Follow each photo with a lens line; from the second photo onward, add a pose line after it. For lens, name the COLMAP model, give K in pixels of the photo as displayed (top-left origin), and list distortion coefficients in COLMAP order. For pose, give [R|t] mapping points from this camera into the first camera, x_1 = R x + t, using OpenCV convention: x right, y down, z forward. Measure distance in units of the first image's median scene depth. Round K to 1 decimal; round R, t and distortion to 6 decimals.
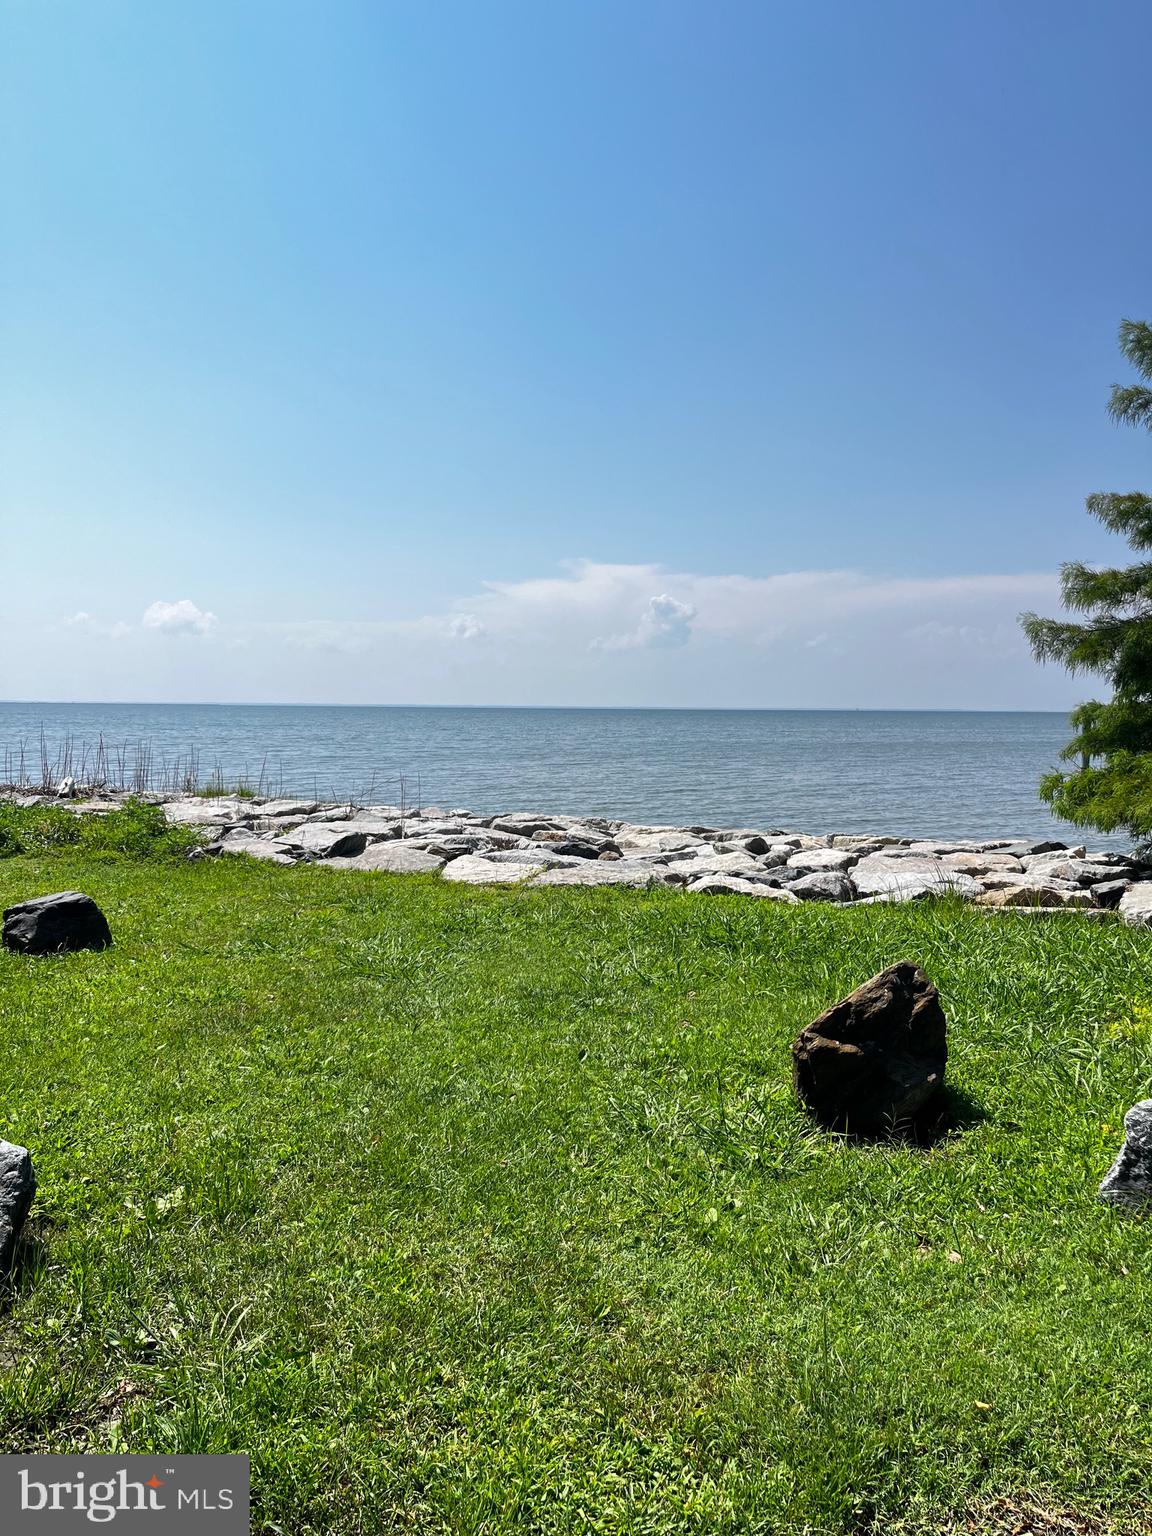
lens RADIAL K [[1136.1, 0, 573.8], [0, 1136.1, 766.1], [0, 0, 1]] dist [-0.000518, -0.001076]
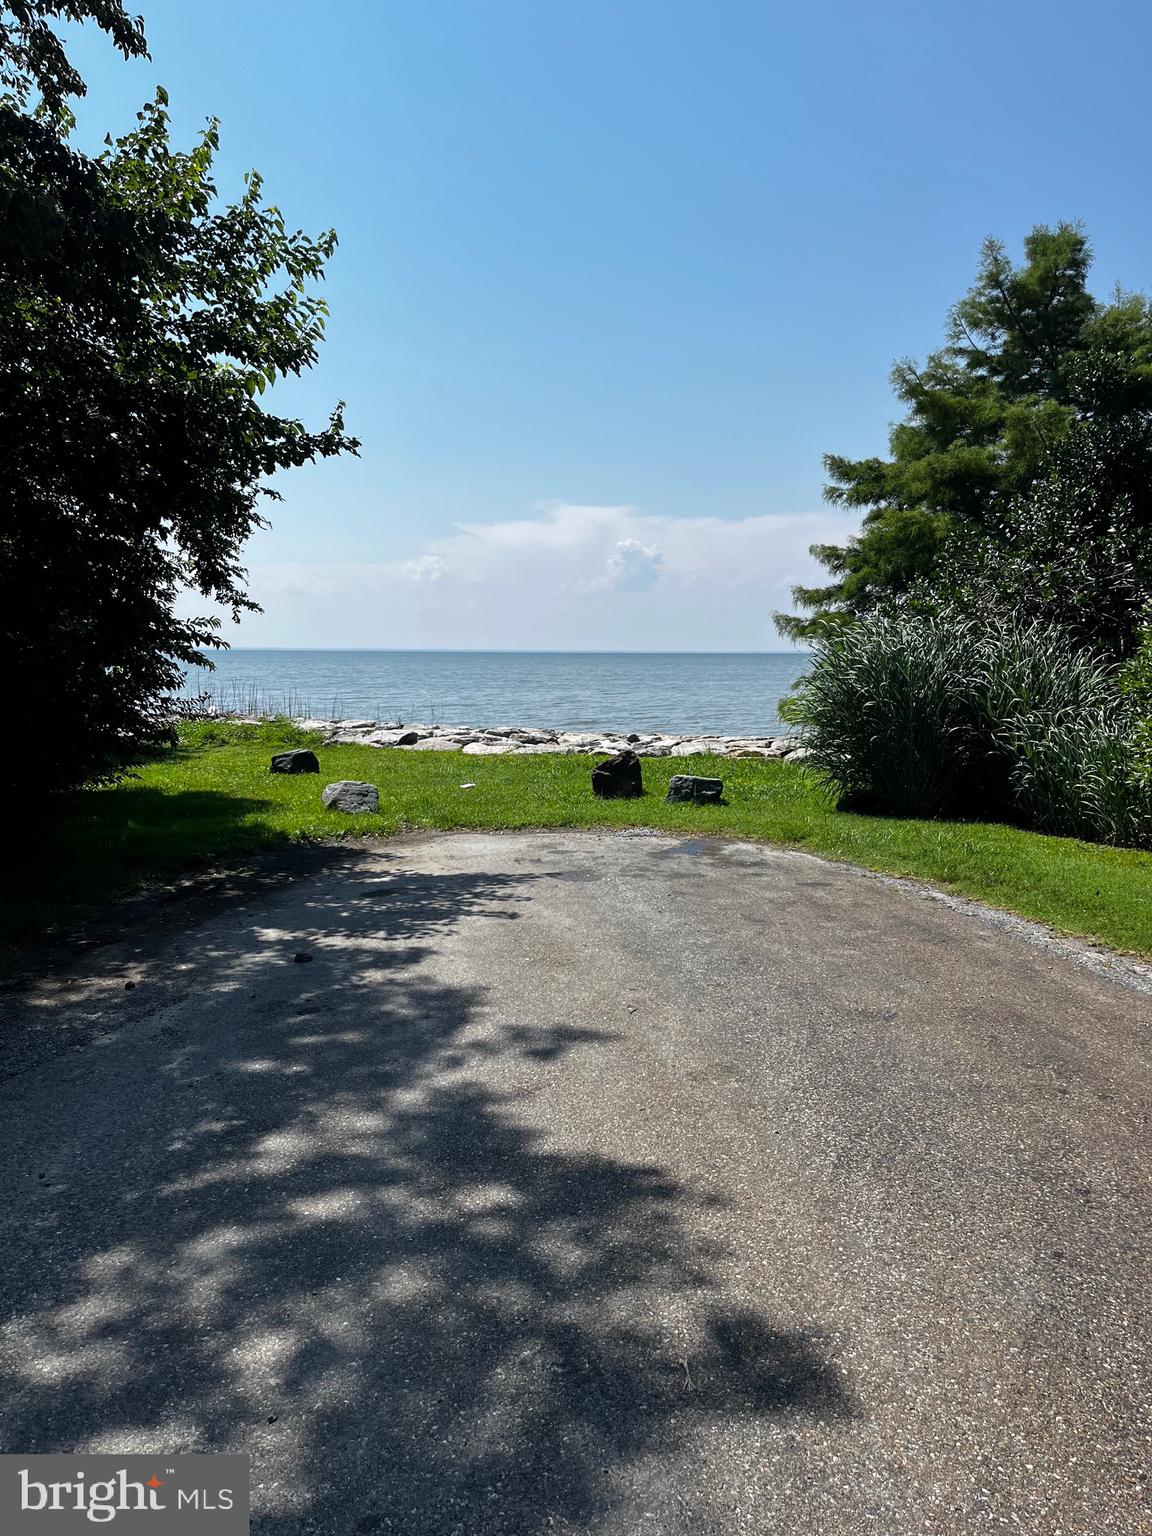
lens RADIAL K [[1136.1, 0, 579.8], [0, 1136.1, 770.8], [0, 0, 1]] dist [-0.000518, -0.001076]
pose [[0.999628, -0.007664, 0.026191, 0.028332], [0.006225, 0.998489, 0.054605, 0.022774], [-0.026570, -0.054422, 0.998164, -0.831300]]
